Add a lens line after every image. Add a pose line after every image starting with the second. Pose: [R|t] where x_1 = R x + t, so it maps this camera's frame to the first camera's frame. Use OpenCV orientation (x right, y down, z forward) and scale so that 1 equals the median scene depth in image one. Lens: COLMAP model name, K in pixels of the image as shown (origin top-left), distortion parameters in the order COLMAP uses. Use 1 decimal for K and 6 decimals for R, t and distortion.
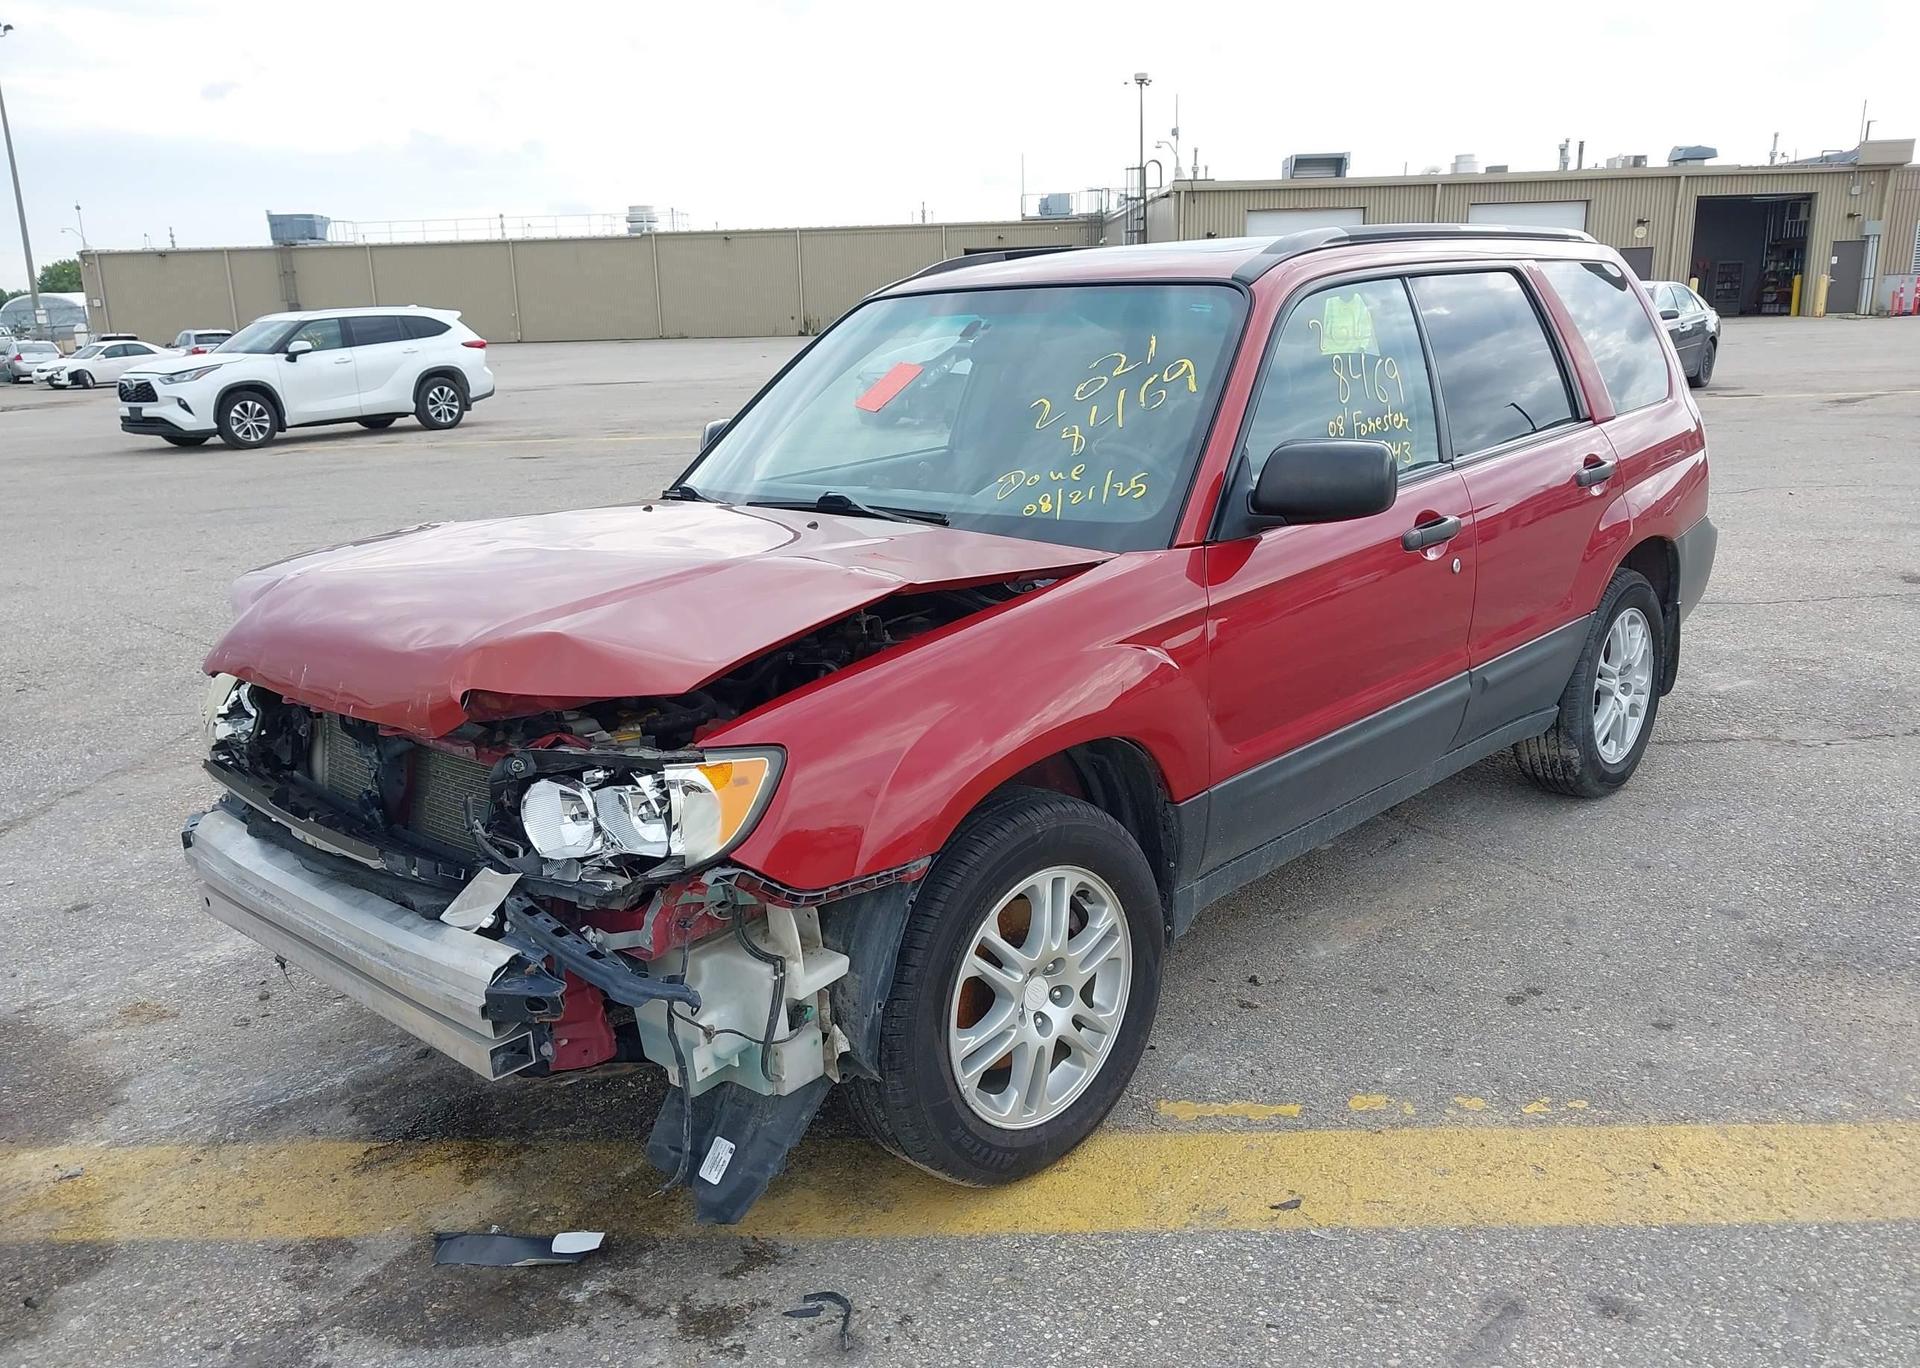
lens RADIAL K [[1513.2, 0, 965.0], [0, 1513.2, 682.7], [0, 0, 1]] dist [0.030254, -0.029484]
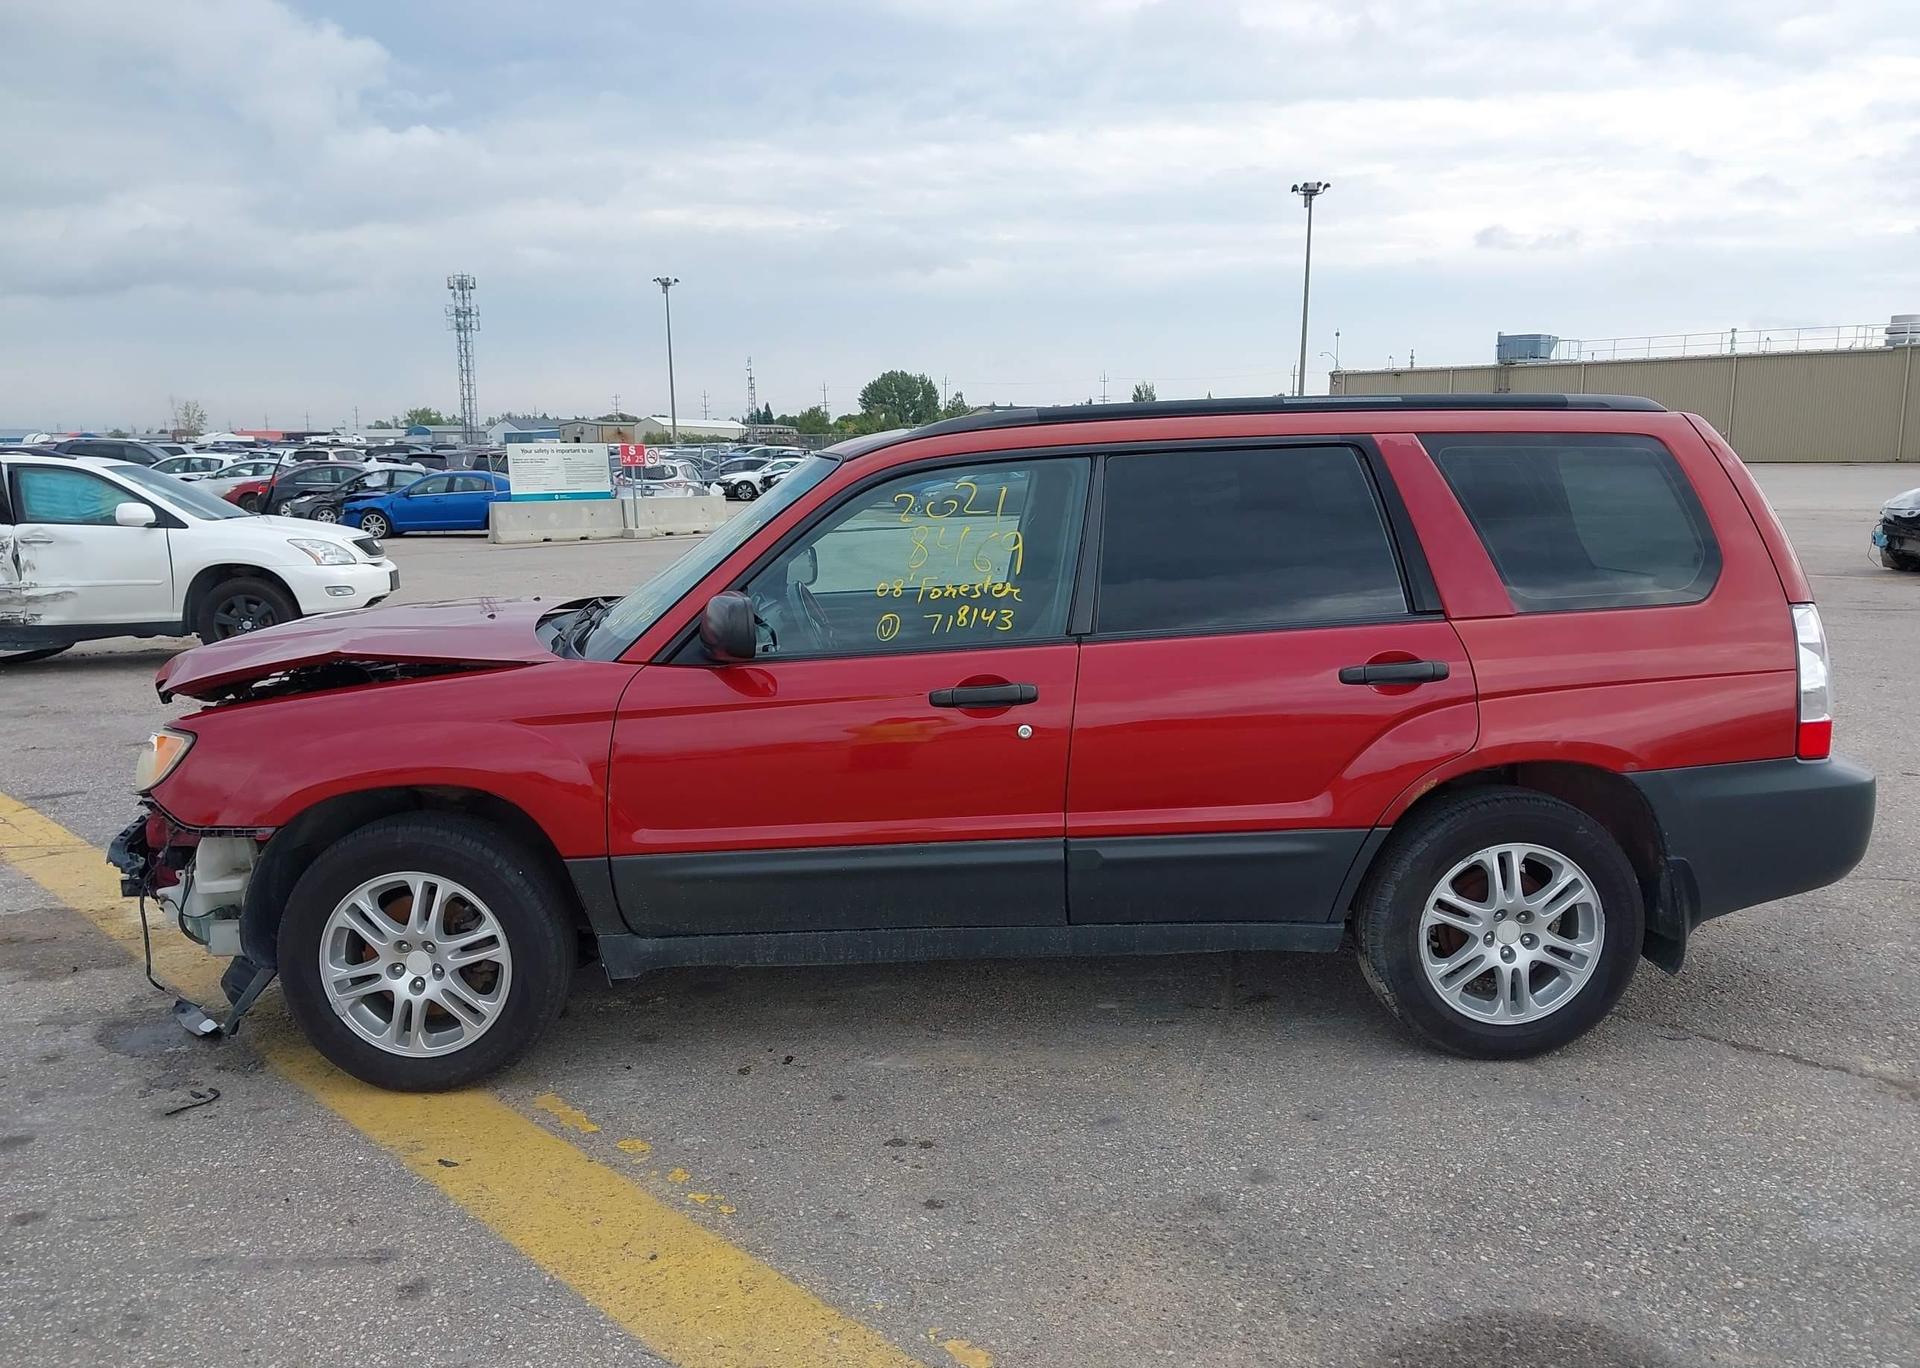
lens RADIAL K [[1519.5, 0, 960.0], [0, 1519.5, 684.0], [0, 0, 1]] dist [0.122504, -0.275148]
pose [[0.711866, 0.131293, -0.689934, 0.068412], [-0.181031, 0.983477, 0.000367, -0.006914], [0.678582, 0.124638, 0.723872, 0.014624]]
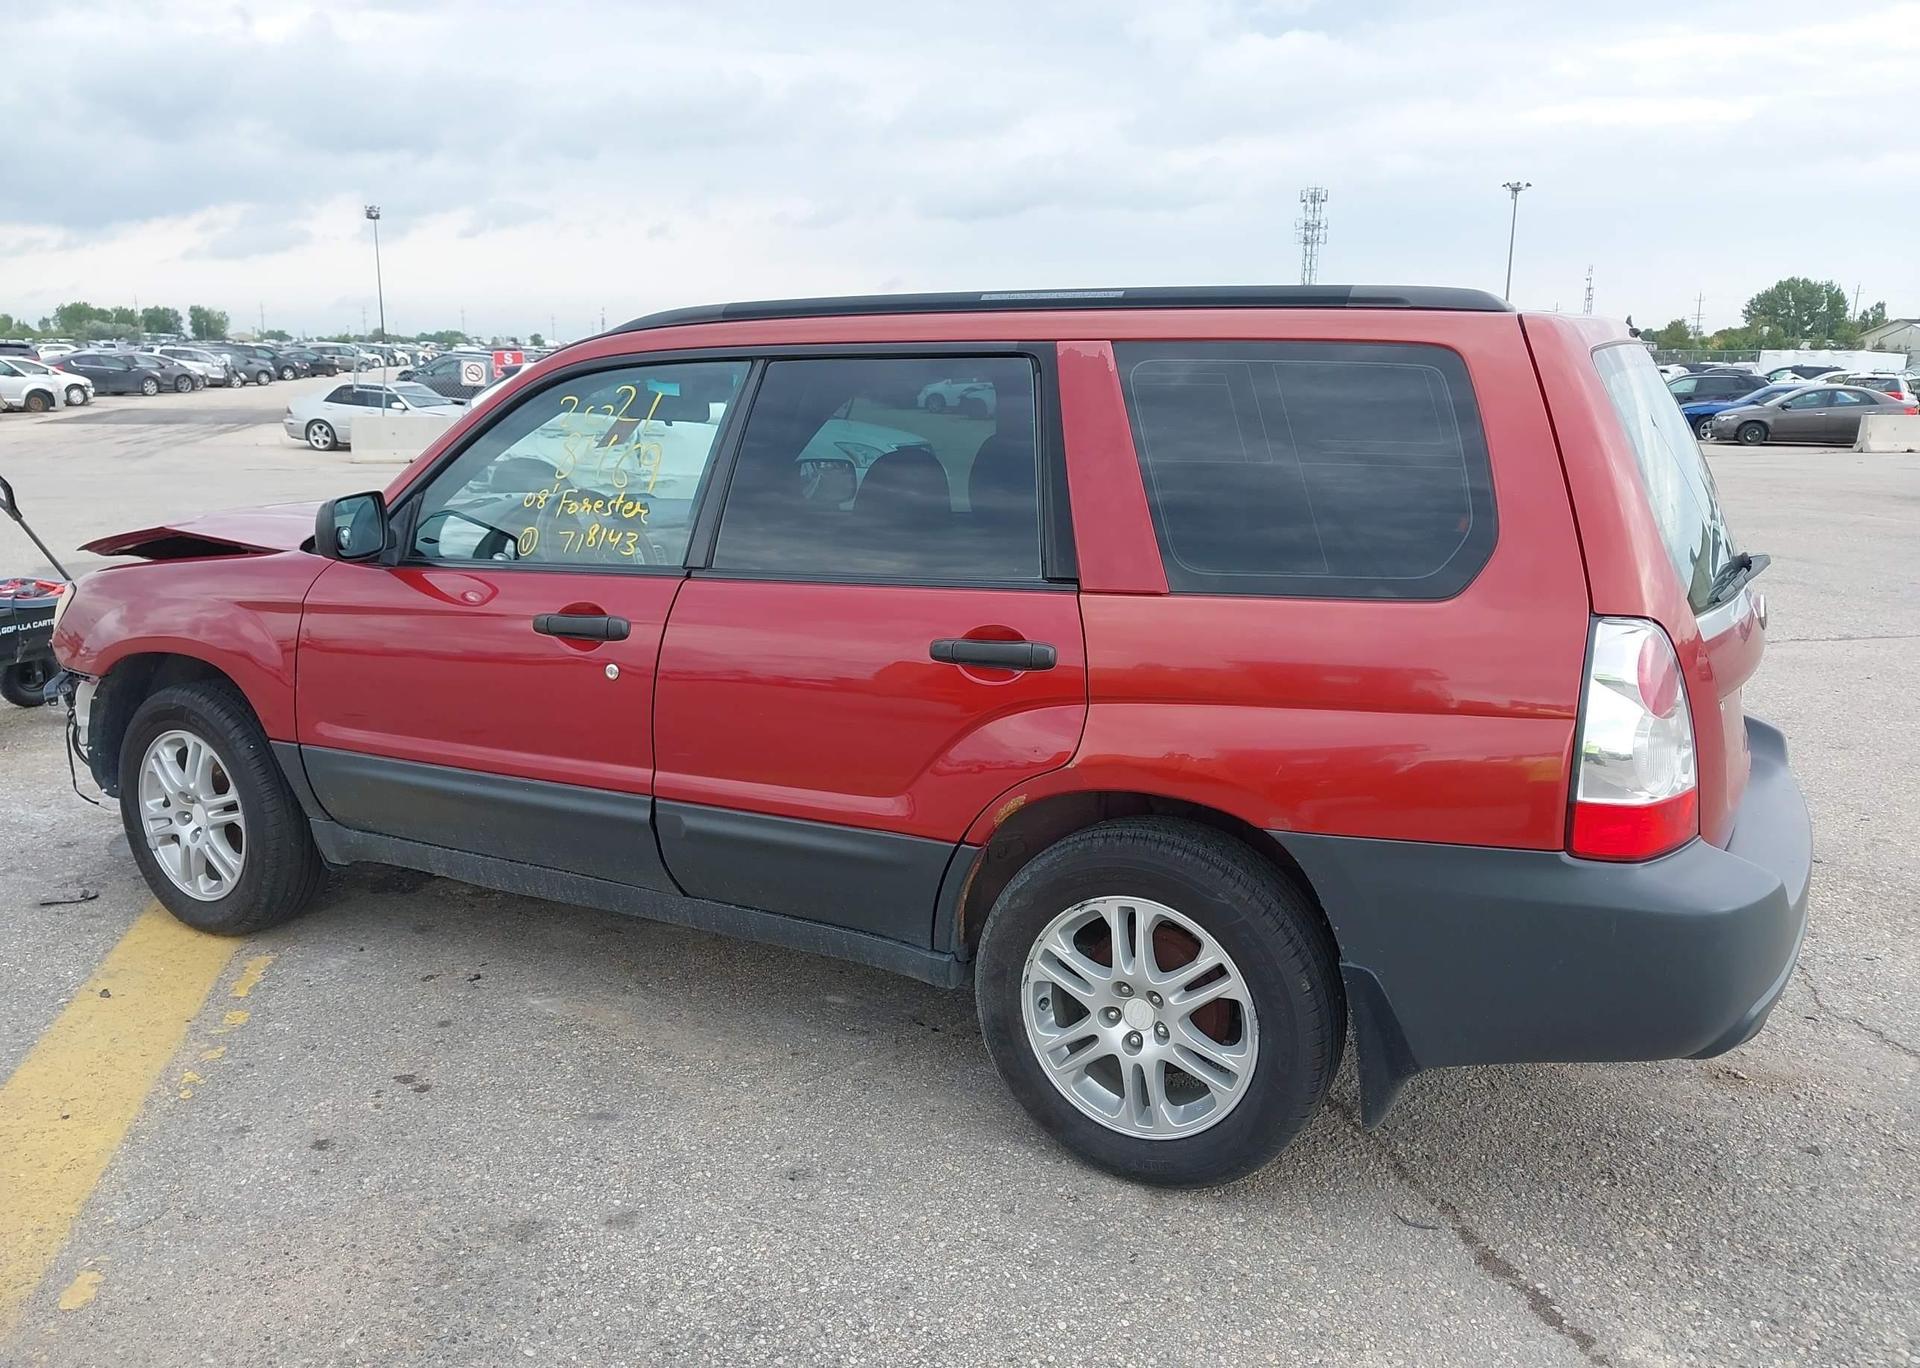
lens RADIAL K [[1538.4, 0, 960.0], [0, 1538.4, 684.0], [0, 0, 1]] dist [0.013655, -0.018152]
pose [[0.251406, 0.230679, -0.939991, 0.085472], [-0.248782, 0.953954, 0.167567, -0.018978], [0.935362, 0.191726, 0.297218, 0.063004]]
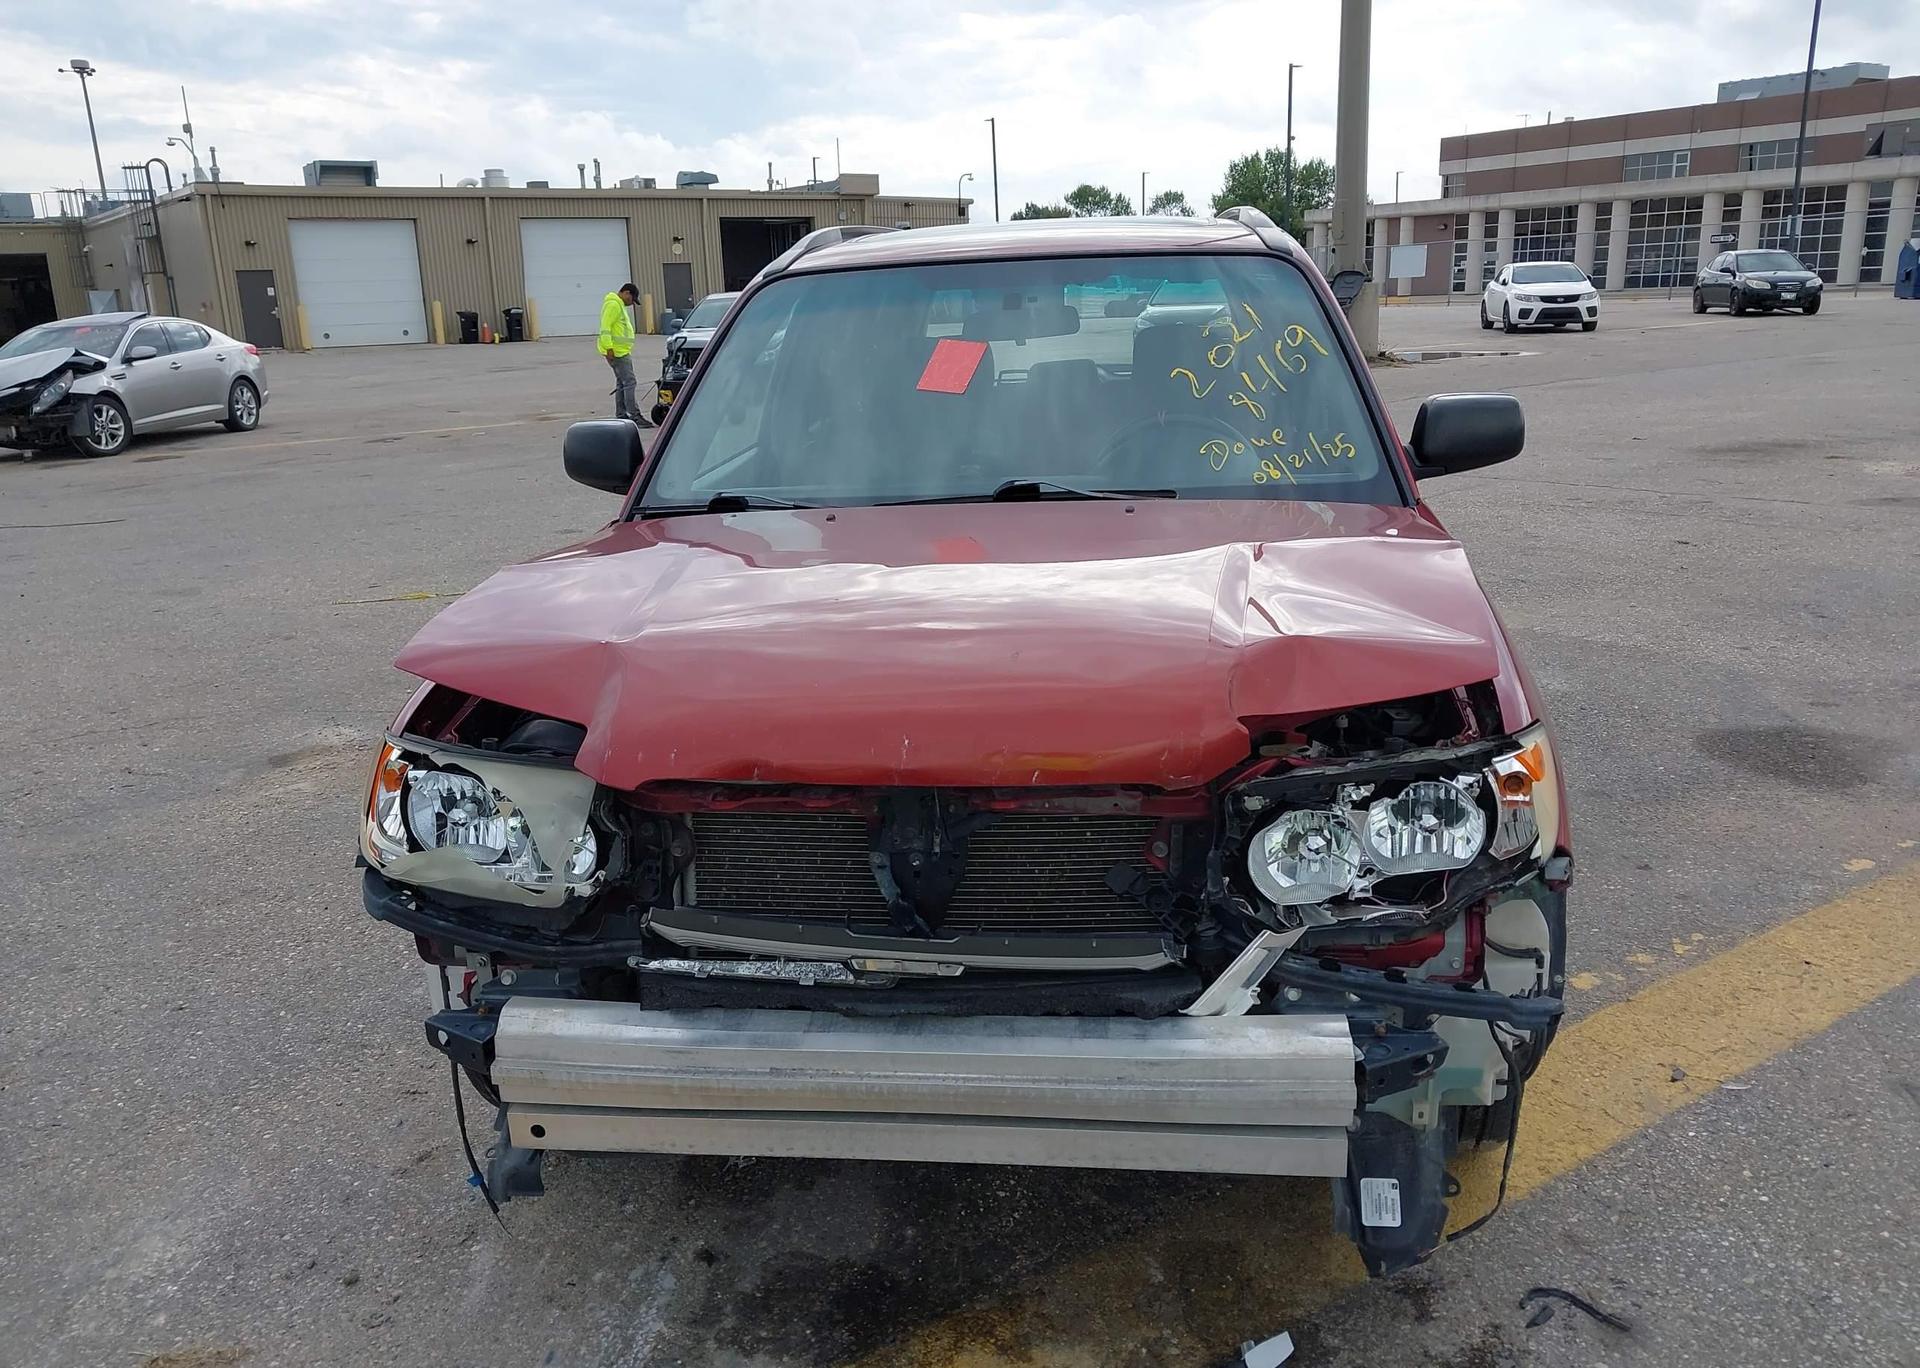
lens RADIAL K [[1513.2, 0, 965.0], [0, 1513.2, 682.7], [0, 0, 1]] dist [0.030254, -0.029484]
pose [[0.815043, -0.148727, 0.559987, -0.039527], [0.154070, 0.987330, 0.037980, -0.003105], [-0.558540, 0.055322, 0.827631, 0.017512]]
